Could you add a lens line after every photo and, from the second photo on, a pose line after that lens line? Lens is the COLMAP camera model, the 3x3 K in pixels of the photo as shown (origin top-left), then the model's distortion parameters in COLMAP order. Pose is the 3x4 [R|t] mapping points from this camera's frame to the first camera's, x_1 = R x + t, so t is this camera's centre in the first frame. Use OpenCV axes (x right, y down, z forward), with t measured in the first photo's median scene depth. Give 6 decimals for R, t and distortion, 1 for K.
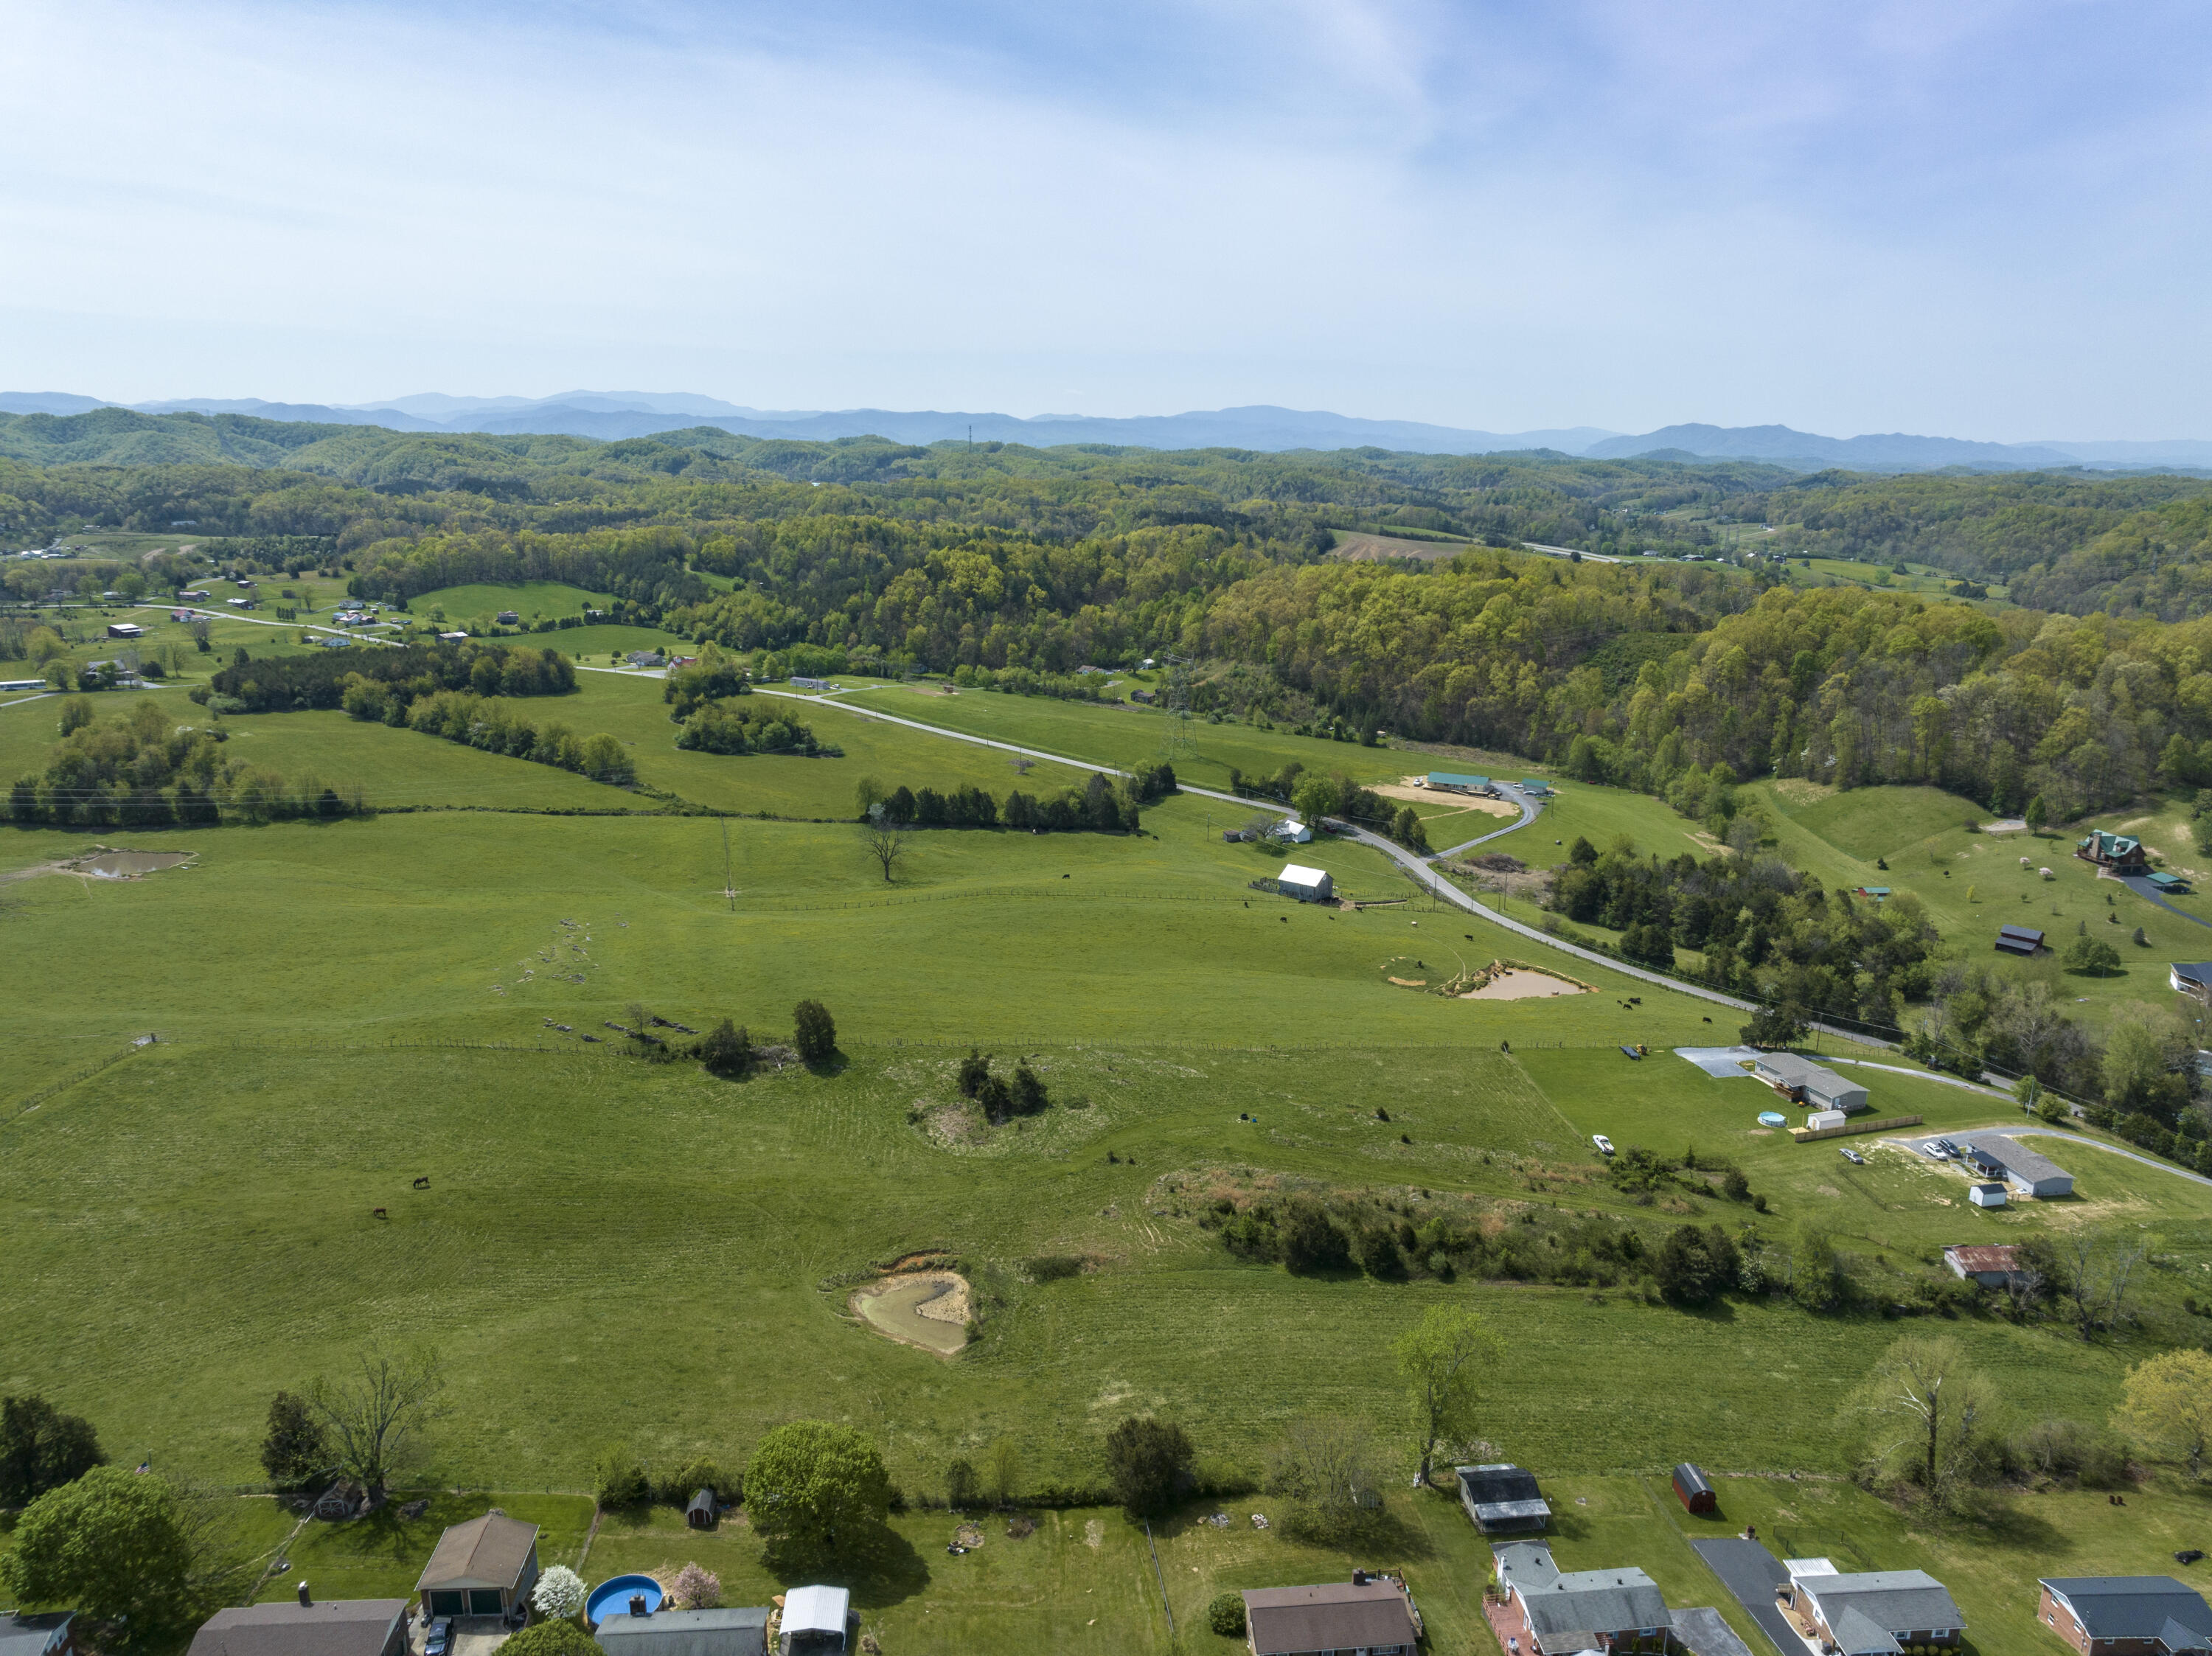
lens RADIAL K [[1554.5, 0, 1116.9], [0, 1554.5, 822.1], [0, 0, 1]] dist [-0.037246, -0.005323]
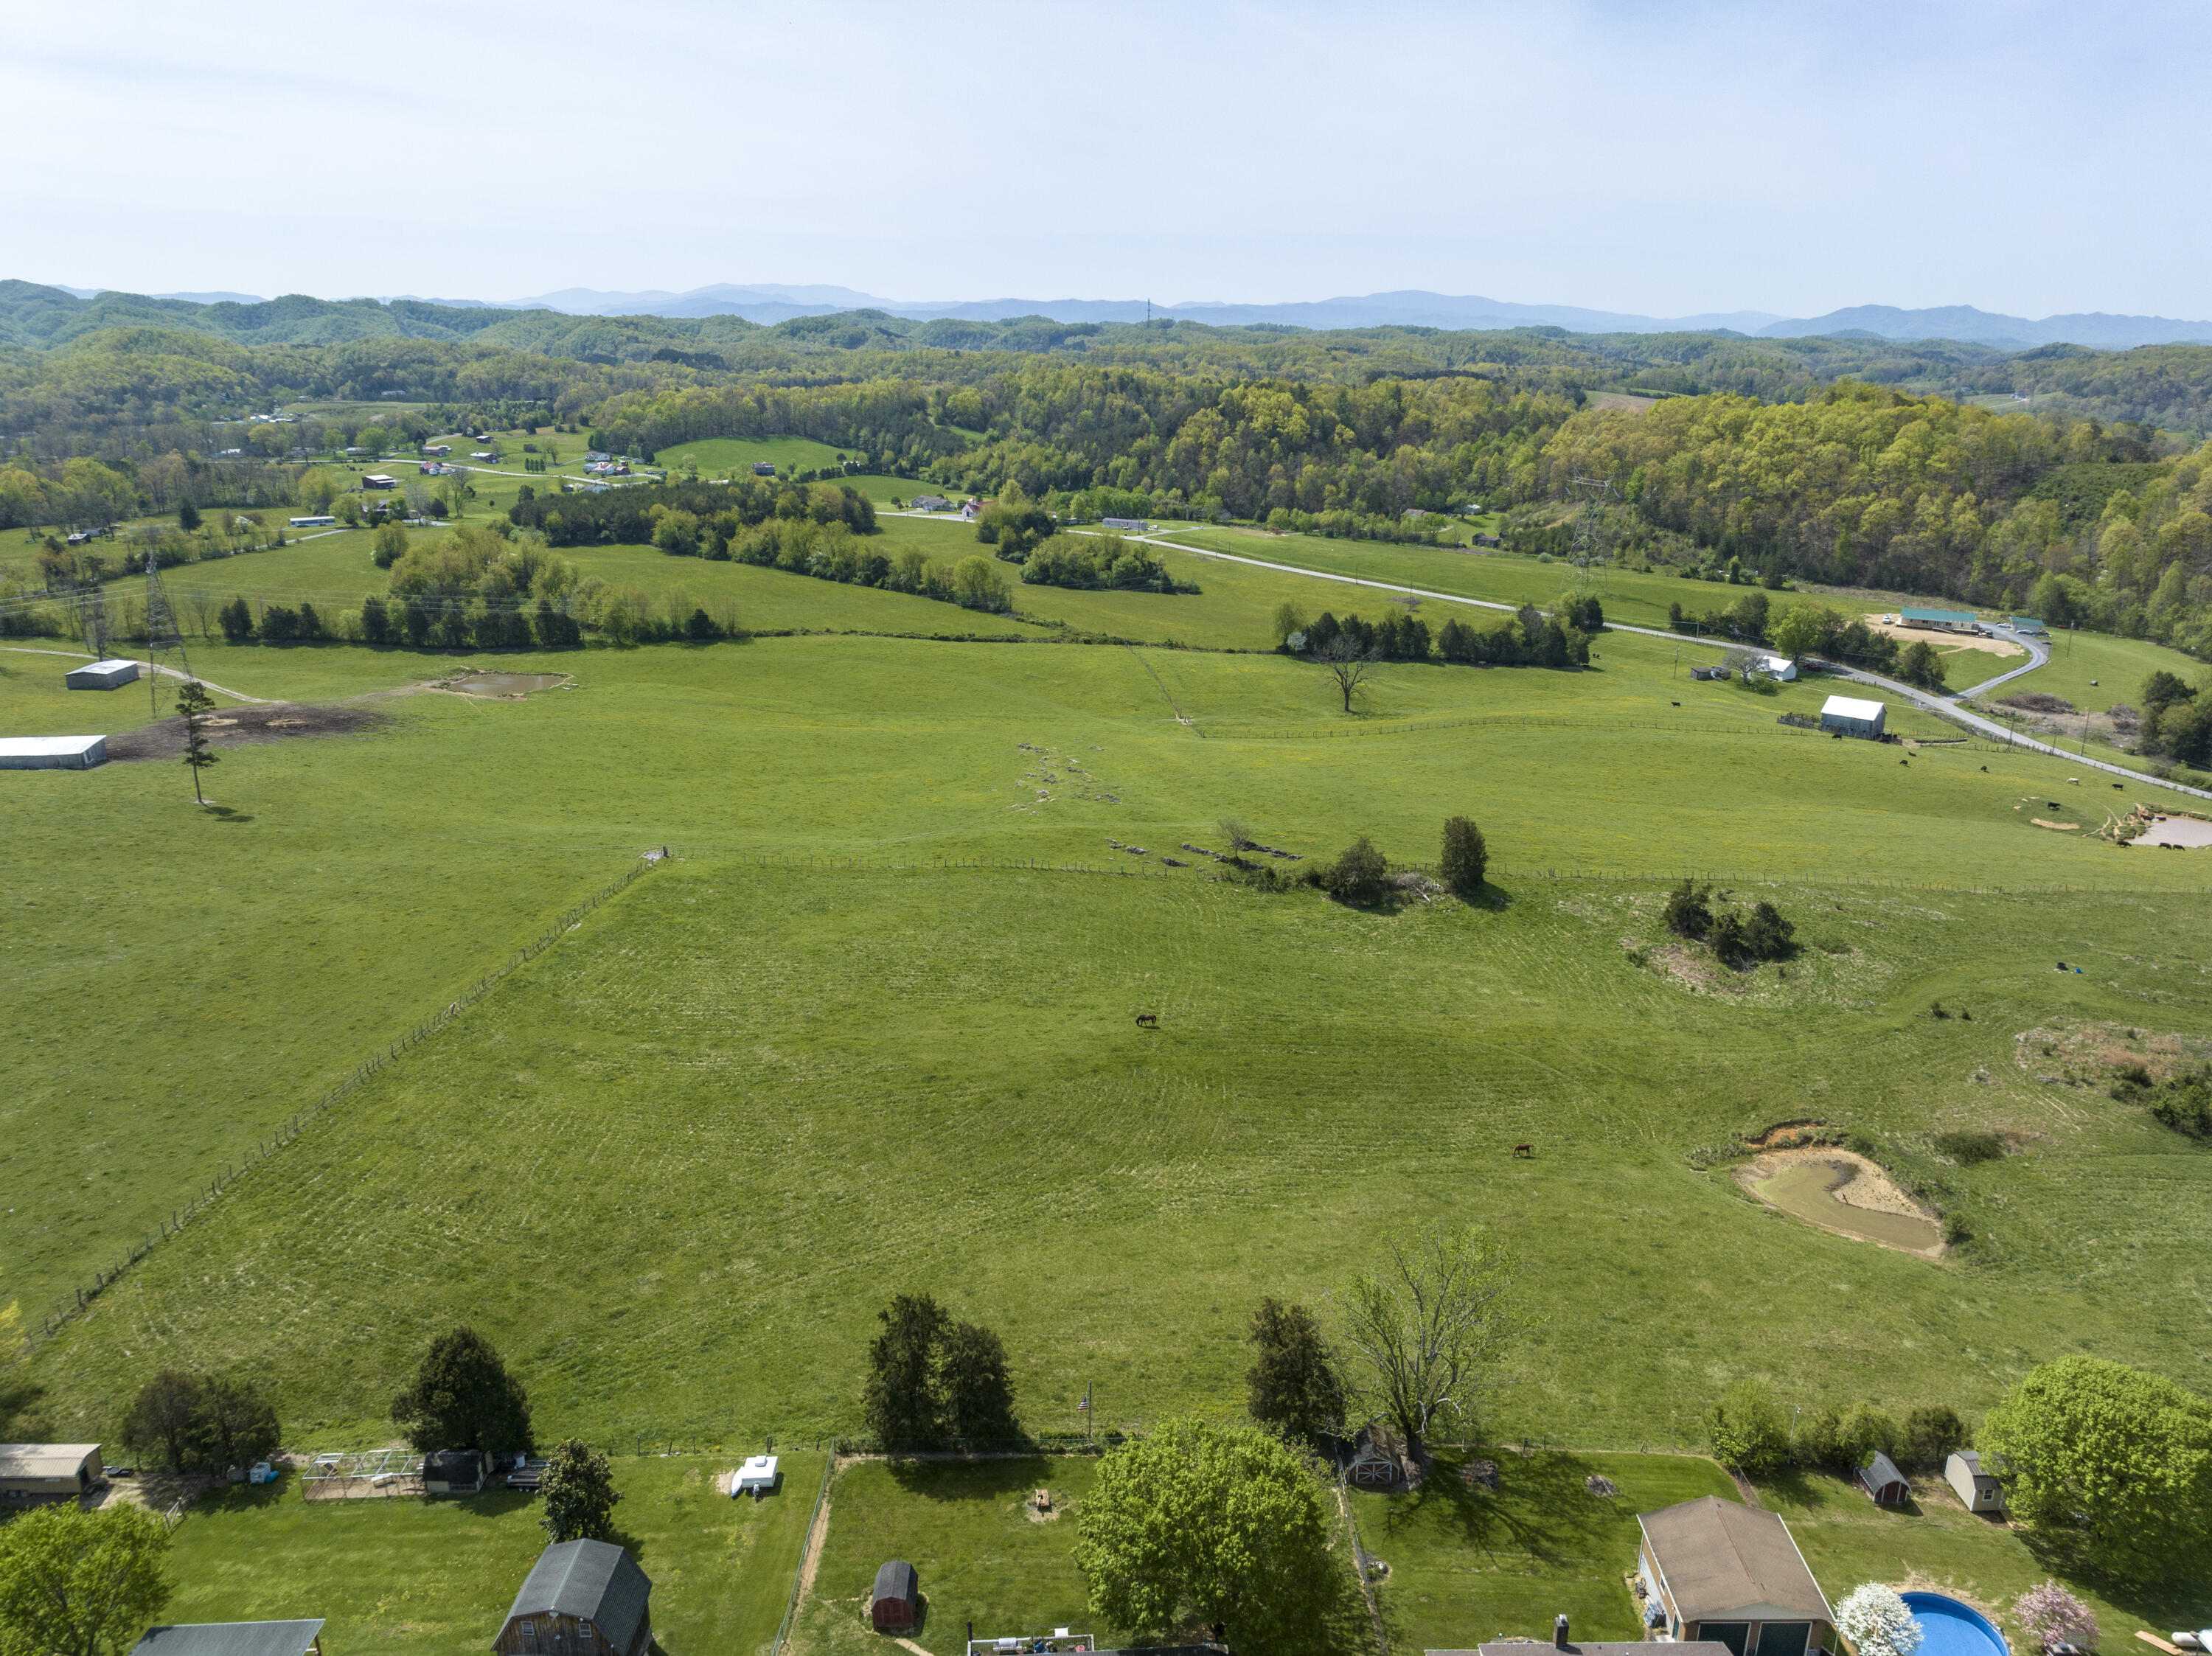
lens RADIAL K [[1554.5, 0, 1116.9], [0, 1554.5, 822.1], [0, 0, 1]] dist [-0.037246, -0.005323]
pose [[0.996341, 0.014562, -0.084219, -0.167256], [-0.008984, 0.997764, 0.066231, 0.035499], [0.084995, -0.065232, 0.994244, 0.098248]]
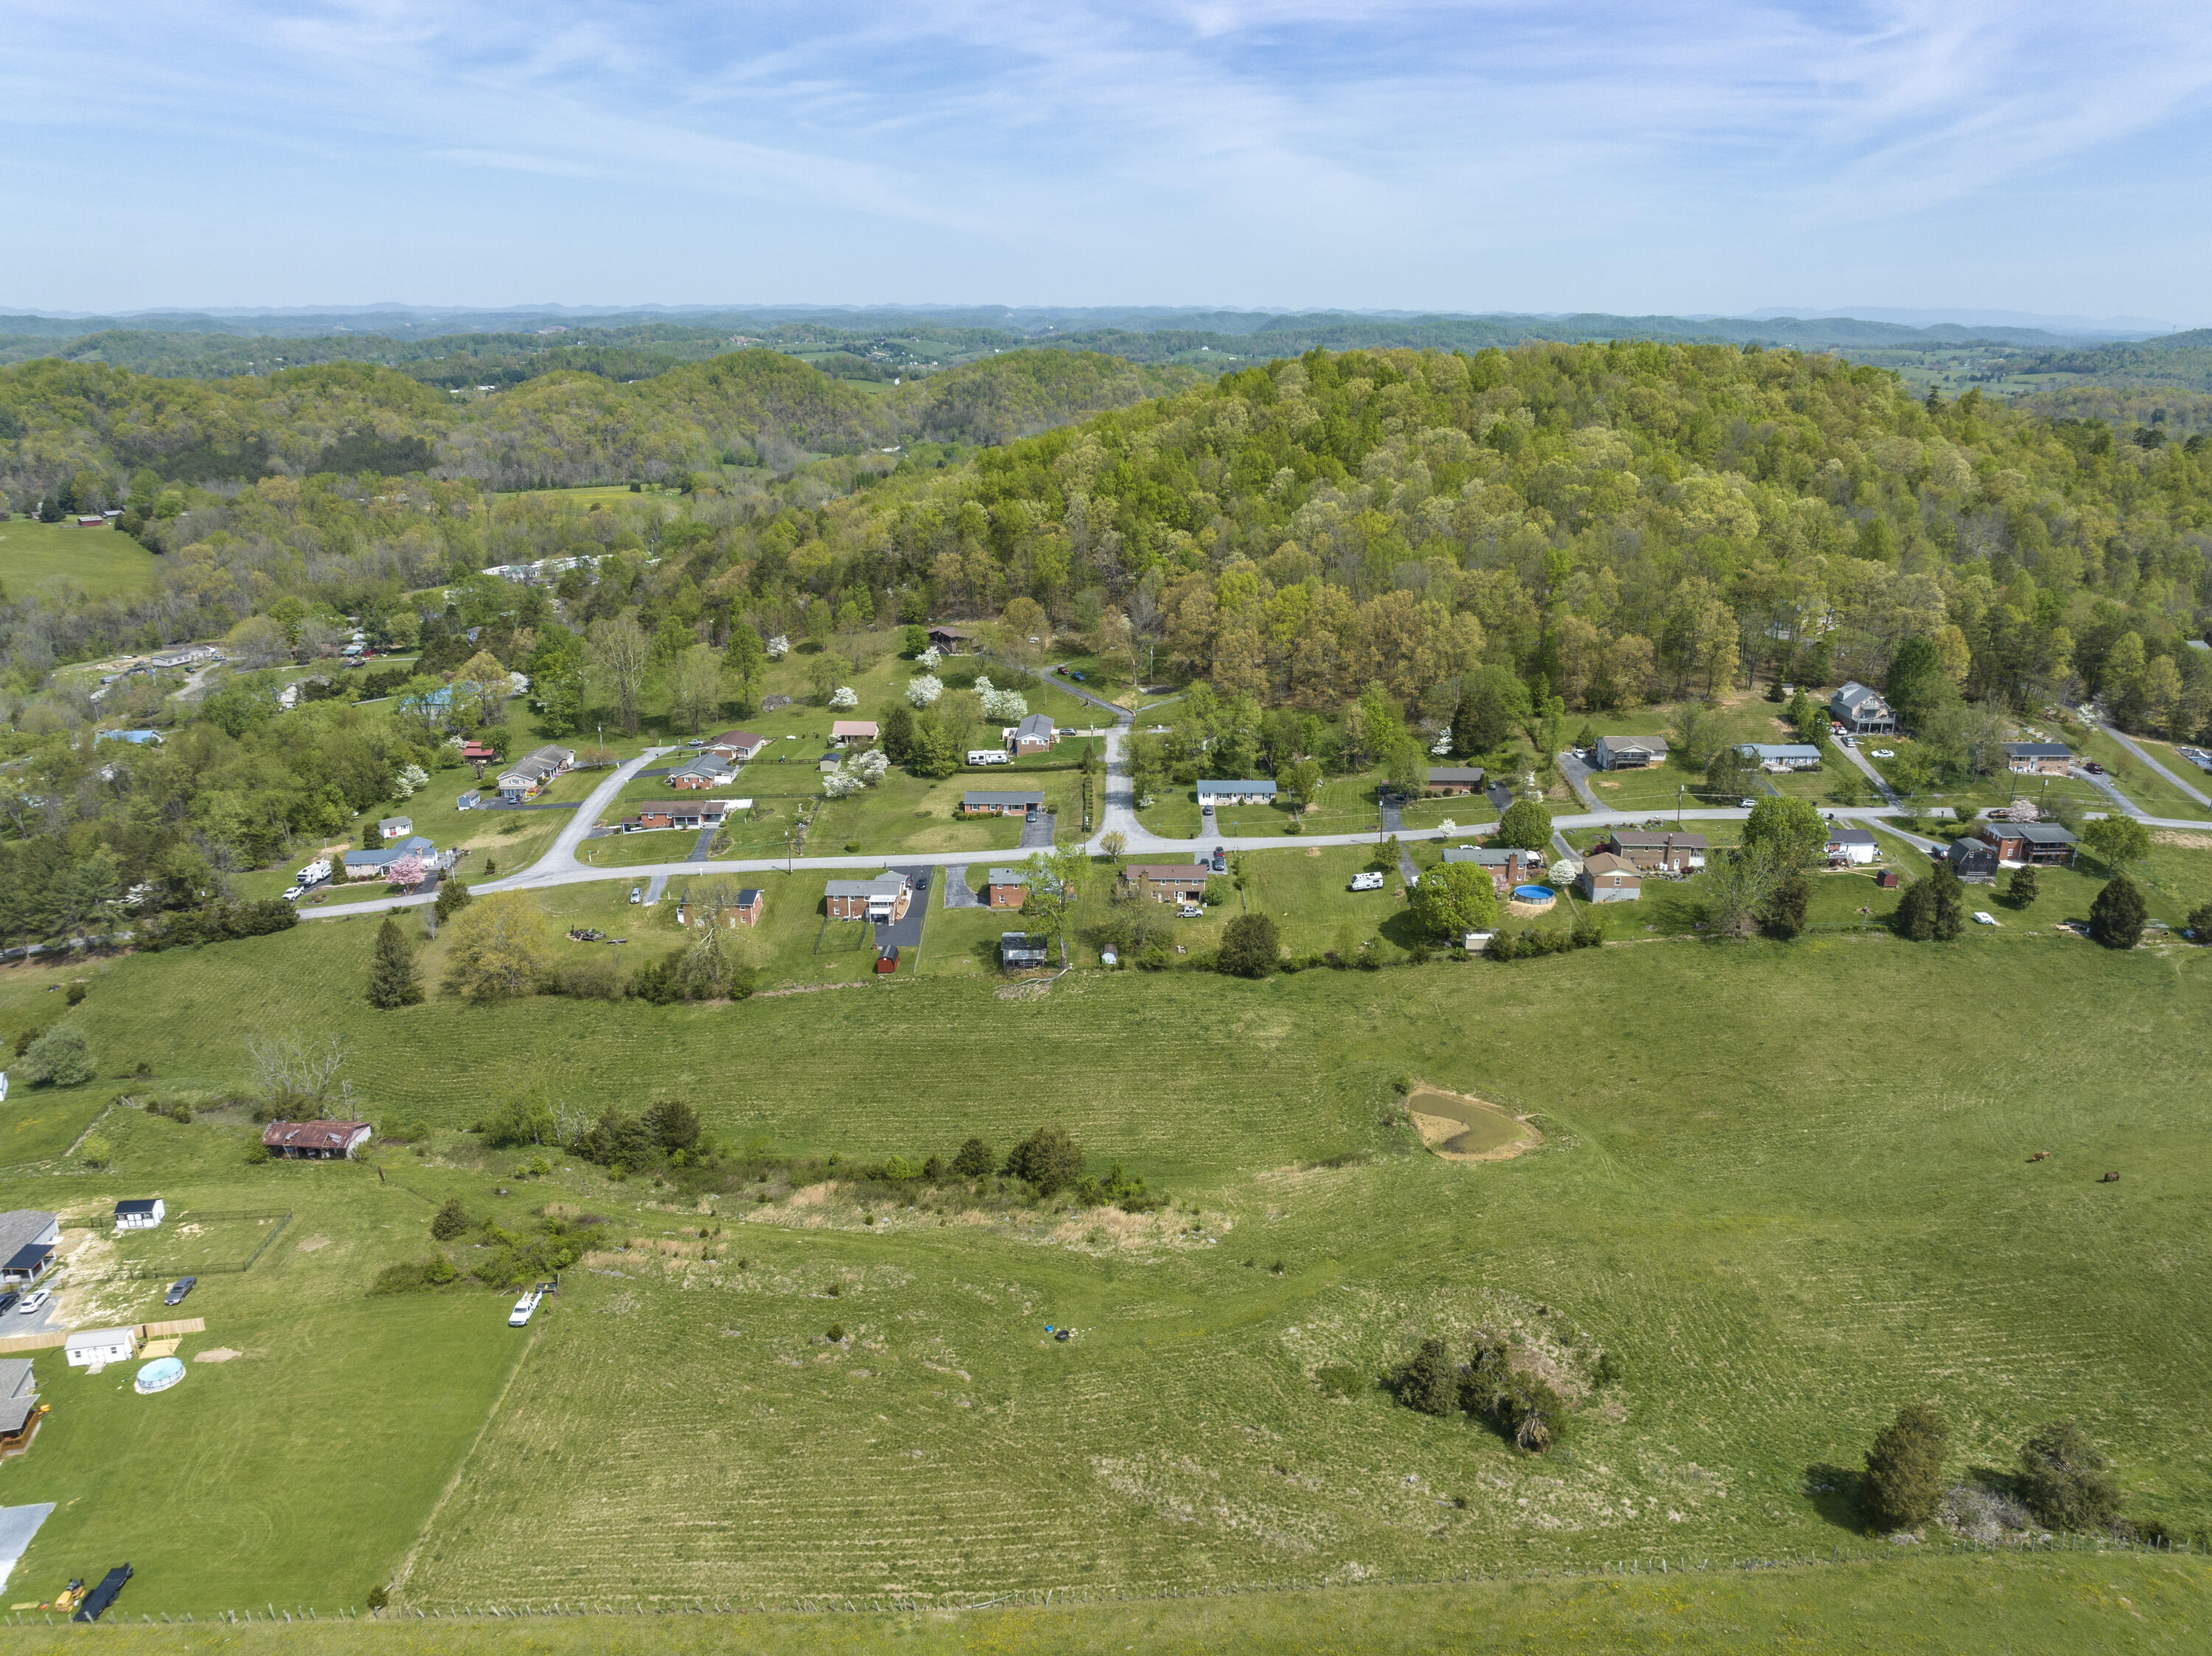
lens RADIAL K [[1576.8, 0, 1120.8], [0, 1576.8, 826.9], [0, 0, 1]] dist [-0.034722, -0.008909]
pose [[-0.995798, -0.042065, 0.081340, 0.008600], [0.006475, 0.853680, 0.520758, -0.158084], [-0.091344, 0.519096, -0.849821, 0.722295]]
